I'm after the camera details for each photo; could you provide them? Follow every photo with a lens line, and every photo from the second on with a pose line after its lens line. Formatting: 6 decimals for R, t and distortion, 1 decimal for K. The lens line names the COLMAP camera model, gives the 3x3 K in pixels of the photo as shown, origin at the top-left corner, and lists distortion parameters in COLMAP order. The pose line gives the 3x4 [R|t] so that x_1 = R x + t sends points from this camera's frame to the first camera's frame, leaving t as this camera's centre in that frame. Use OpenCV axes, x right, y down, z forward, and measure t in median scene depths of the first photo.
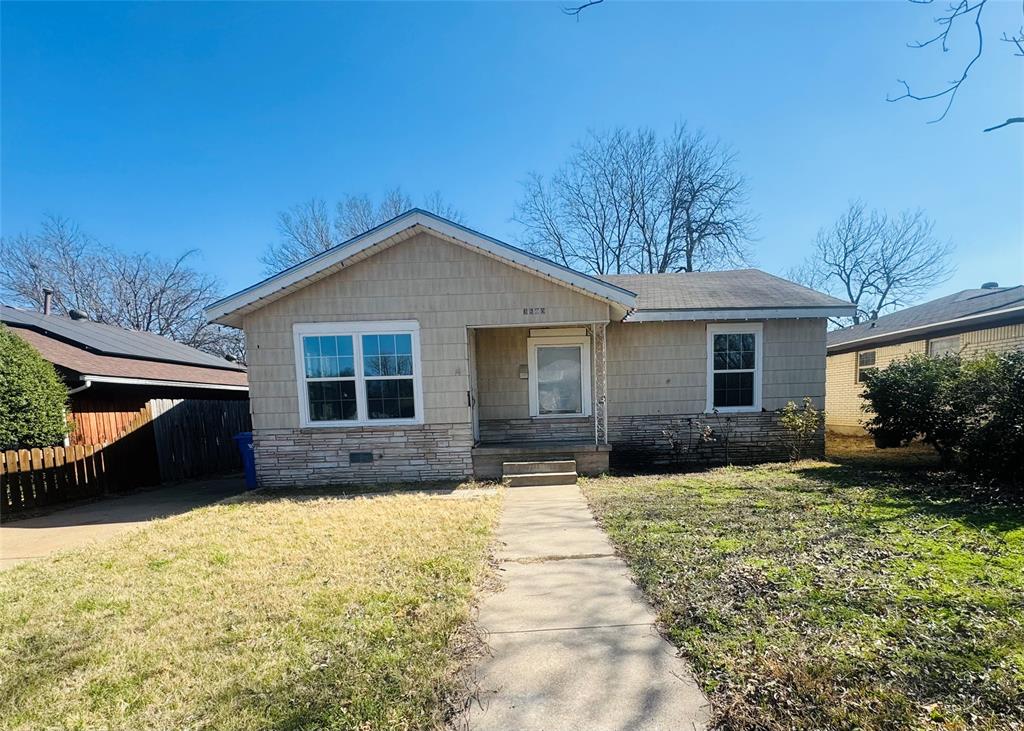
lens RADIAL K [[445.1, 0, 505.3], [0, 445.1, 446.2], [0, 0, 1]] dist [0.001479, -0.000090]
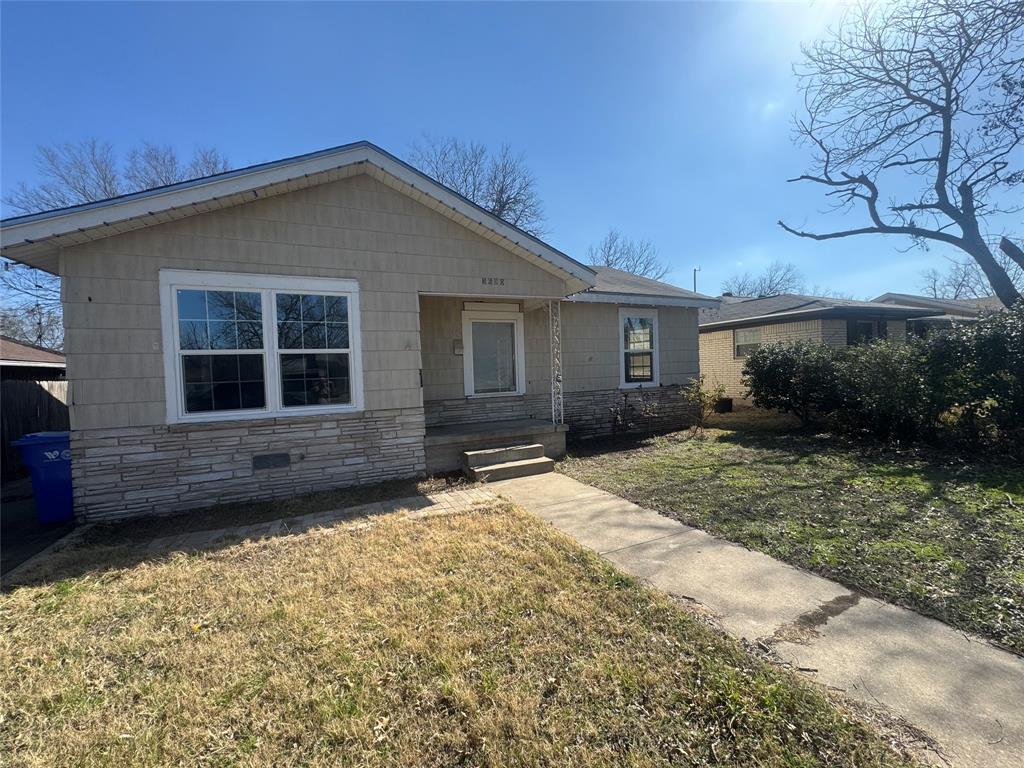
lens RADIAL K [[410.9, 0, 512.6], [0, 410.9, 382.4], [0, 0, 1]] dist [-0.001141, 0.001667]
pose [[0.920153, -0.012958, 0.391344, -0.224818], [0.045440, 0.996233, -0.073855, -0.034364], [-0.388913, 0.085741, 0.917276, 0.232923]]
